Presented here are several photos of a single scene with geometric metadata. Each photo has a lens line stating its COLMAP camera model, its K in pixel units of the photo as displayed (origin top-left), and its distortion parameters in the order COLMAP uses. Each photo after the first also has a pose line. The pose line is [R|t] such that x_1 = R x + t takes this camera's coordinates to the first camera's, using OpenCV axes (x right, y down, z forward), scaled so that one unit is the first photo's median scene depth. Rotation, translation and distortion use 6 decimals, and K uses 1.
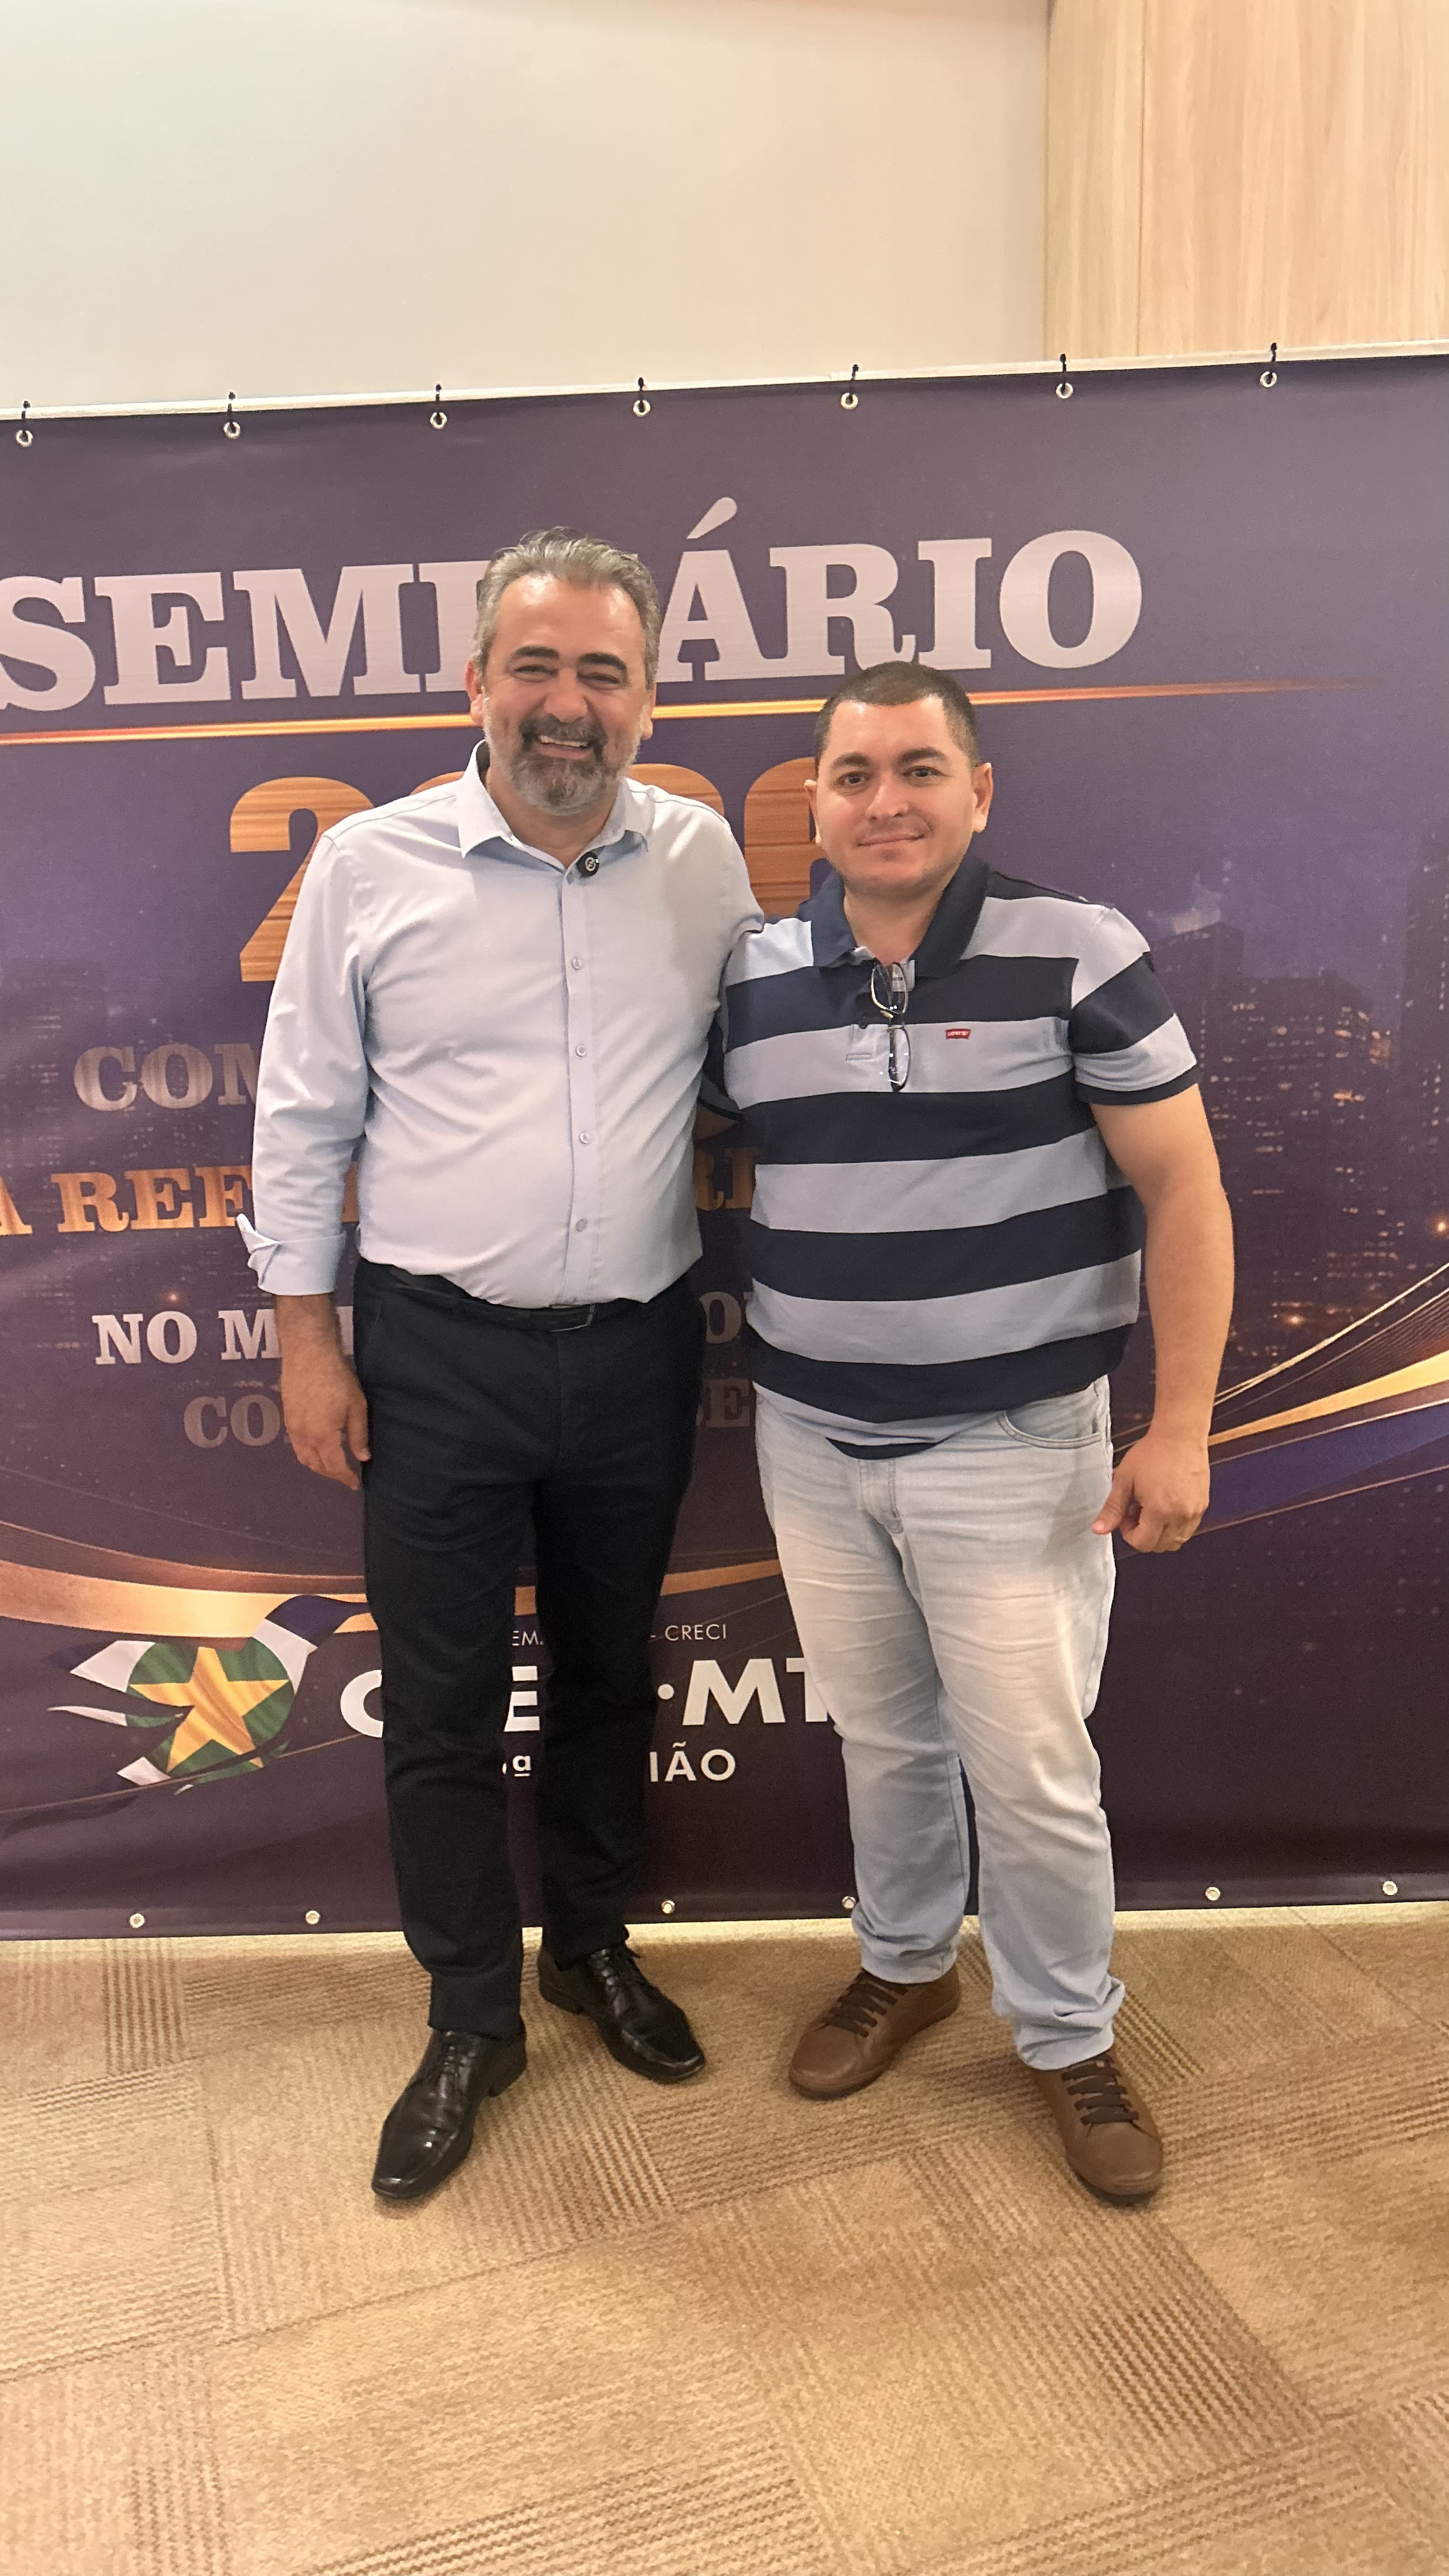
lens RADIAL K [[1906.3, 0, 694.7], [0, 1906.3, 1265.0], [0, 0, 1]] dist [0.038754, -0.051801]
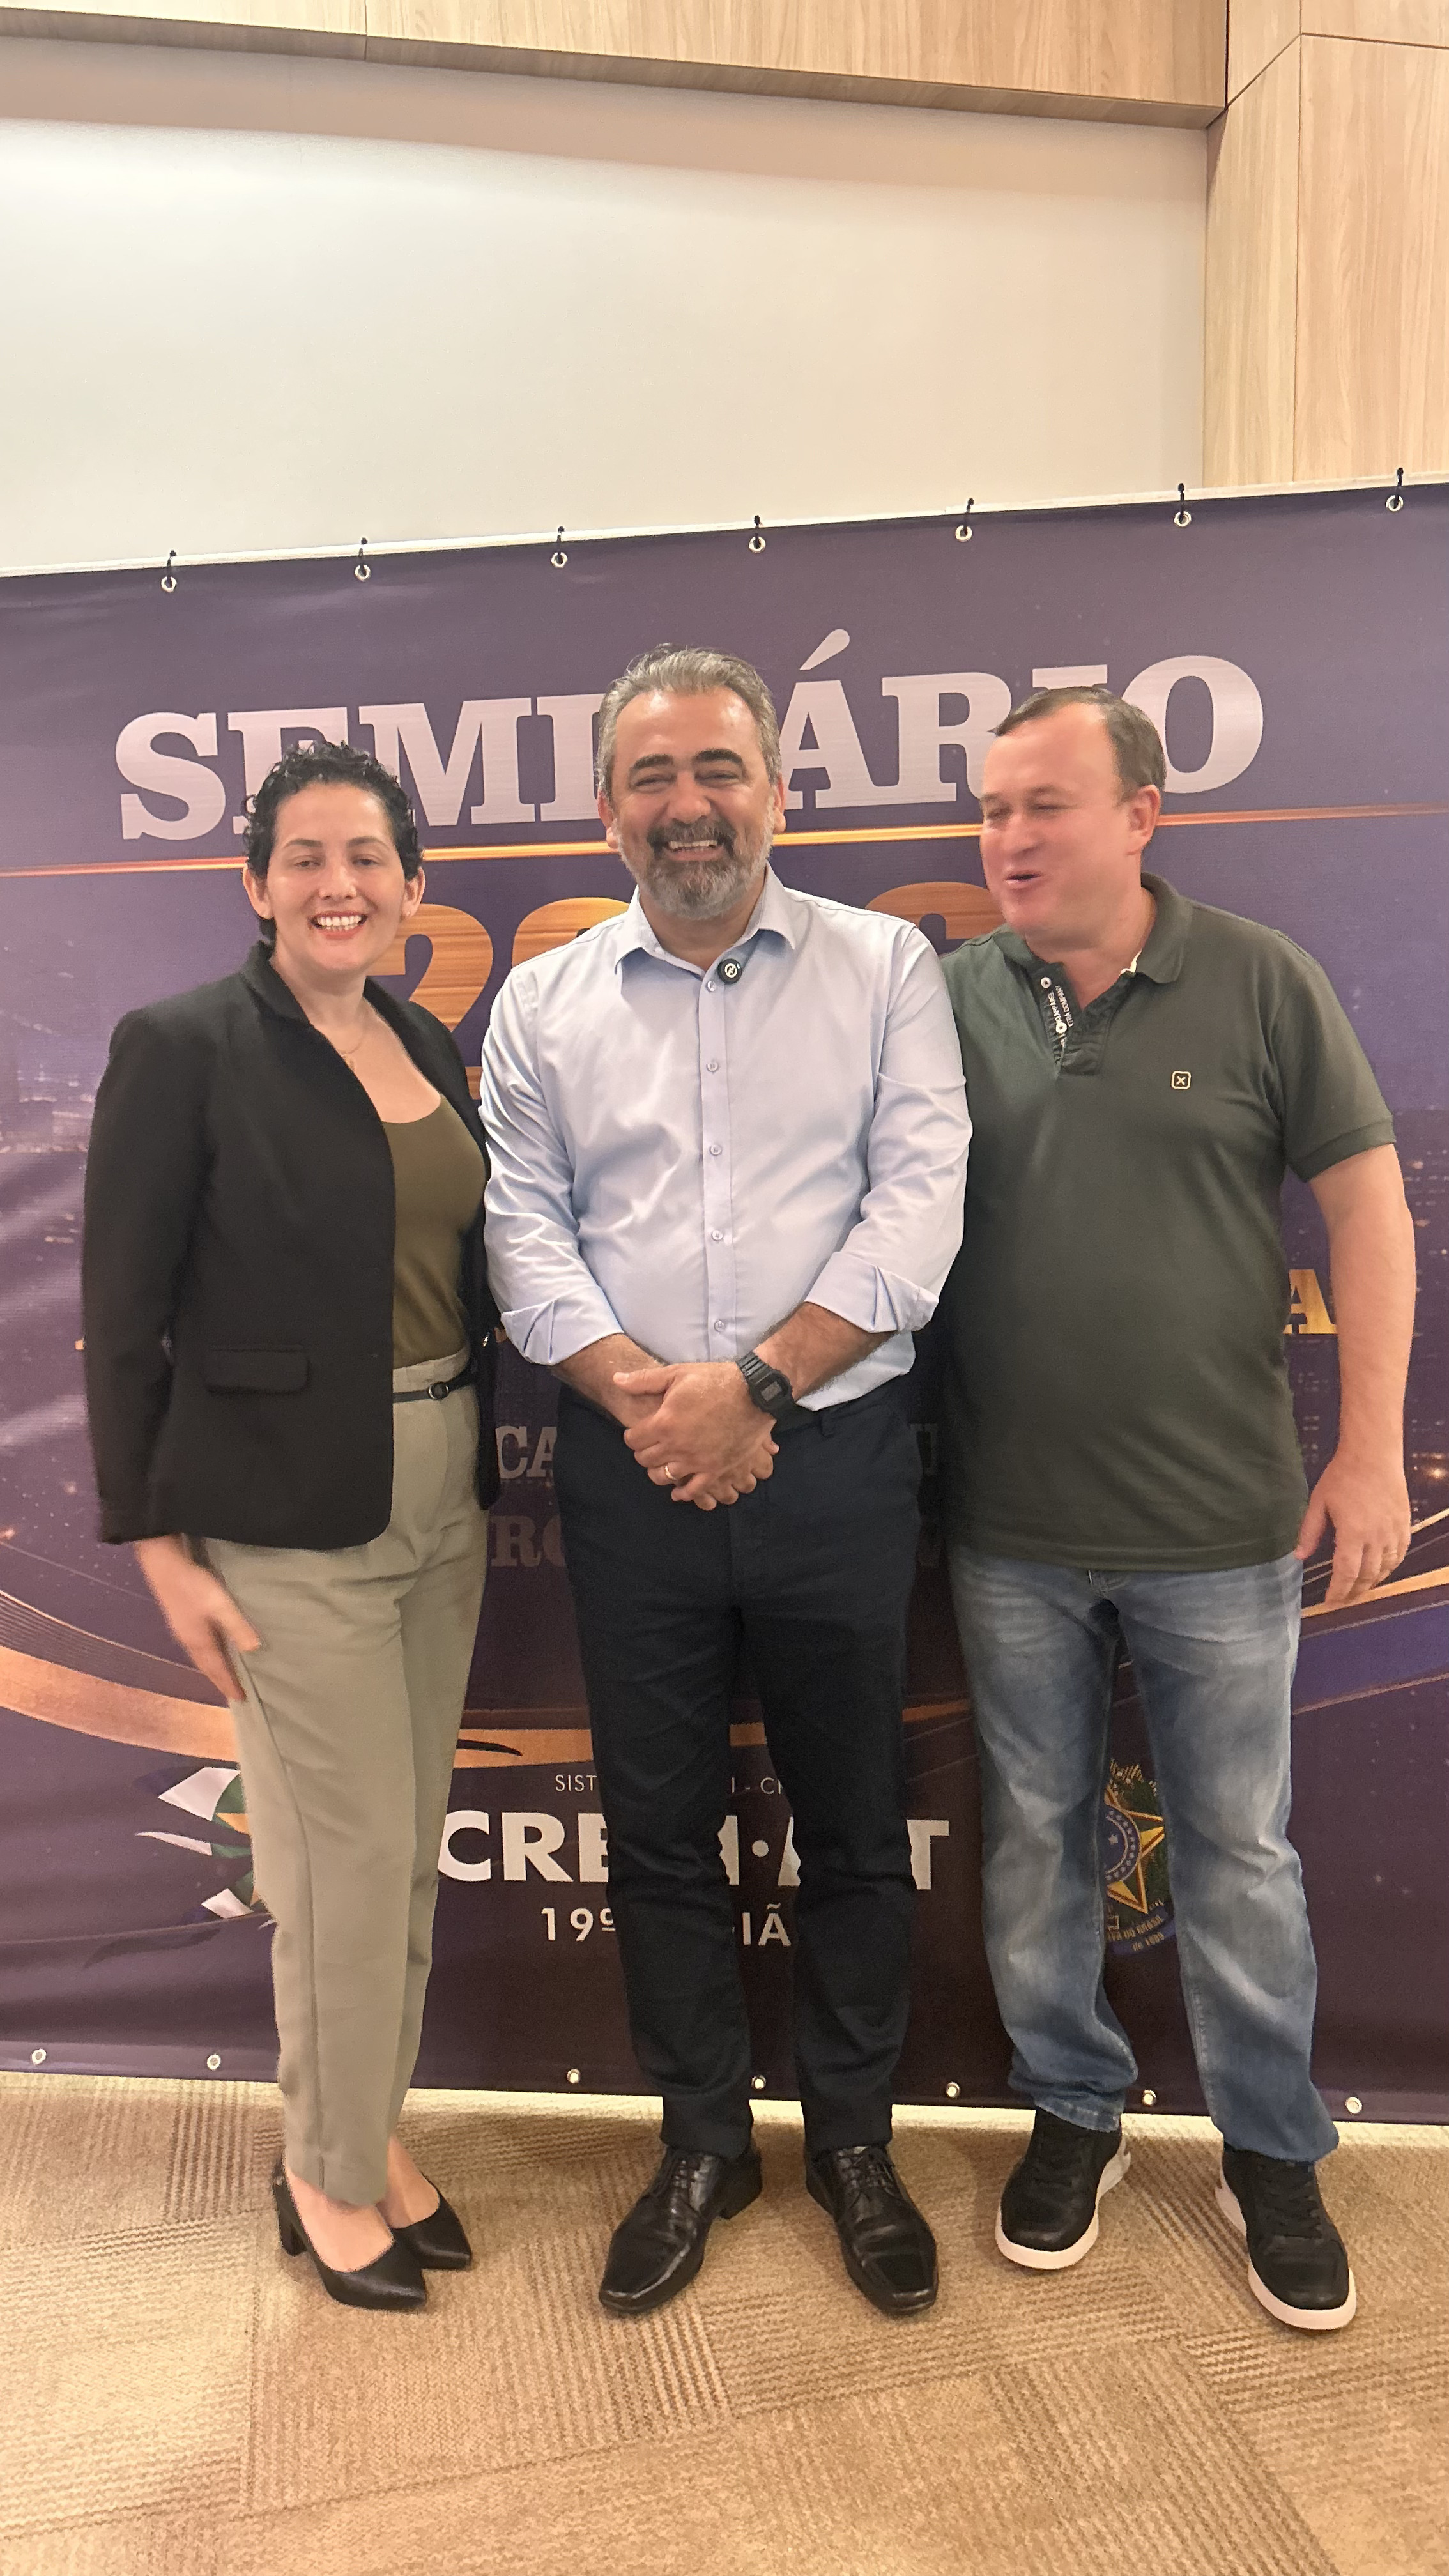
lens RADIAL K [[1906.3, 0, 710.2], [0, 1906.3, 1267.1], [0, 0, 1]] dist [0.038754, -0.051801]
pose [[0.994479, 0.020046, -0.103004, 0.058842], [-0.029575, 0.995335, -0.091837, 0.026630], [0.100683, 0.094377, 0.990432, 0.030028]]
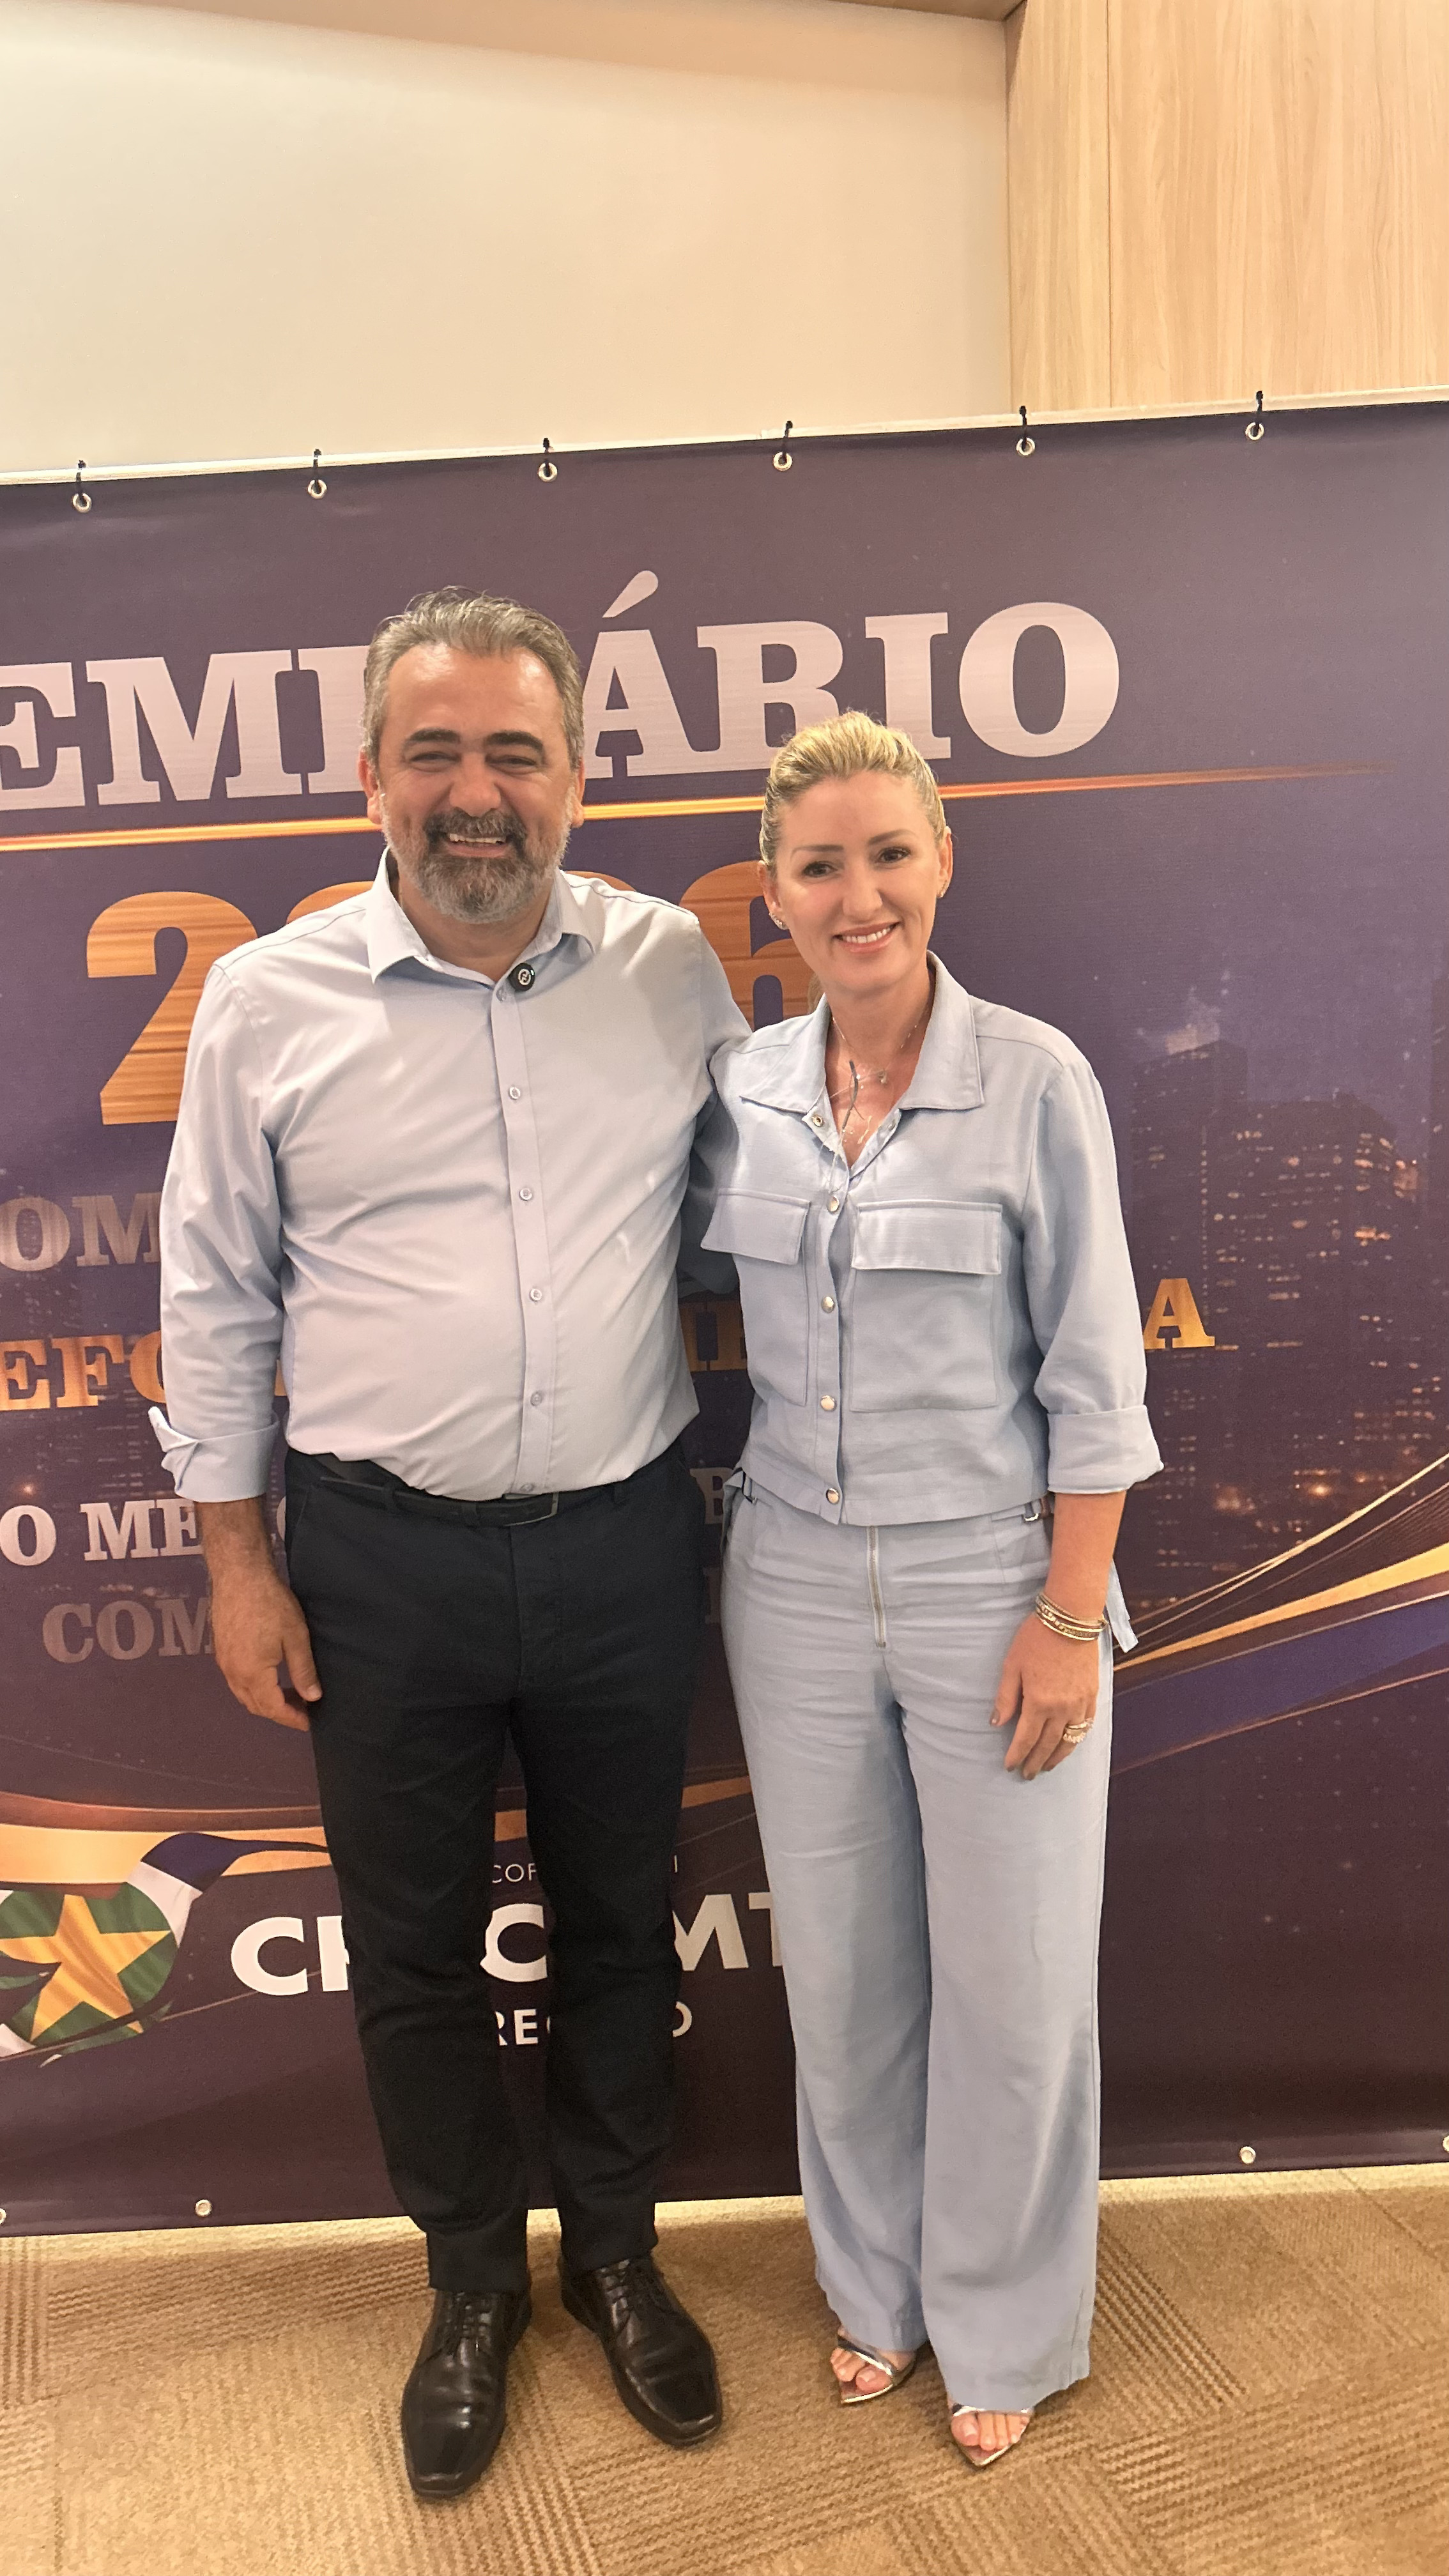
lens RADIAL K [[1906.3, 0, 729.4], [0, 1906.3, 1301.0], [0, 0, 1]] dist [0.038754, -0.051801]
pose [[0.999735, -0.018131, 0.014180, 0.035983], [0.018858, 0.998420, -0.052929, -0.017702], [-0.013198, 0.053182, 0.998498, 0.136669]]
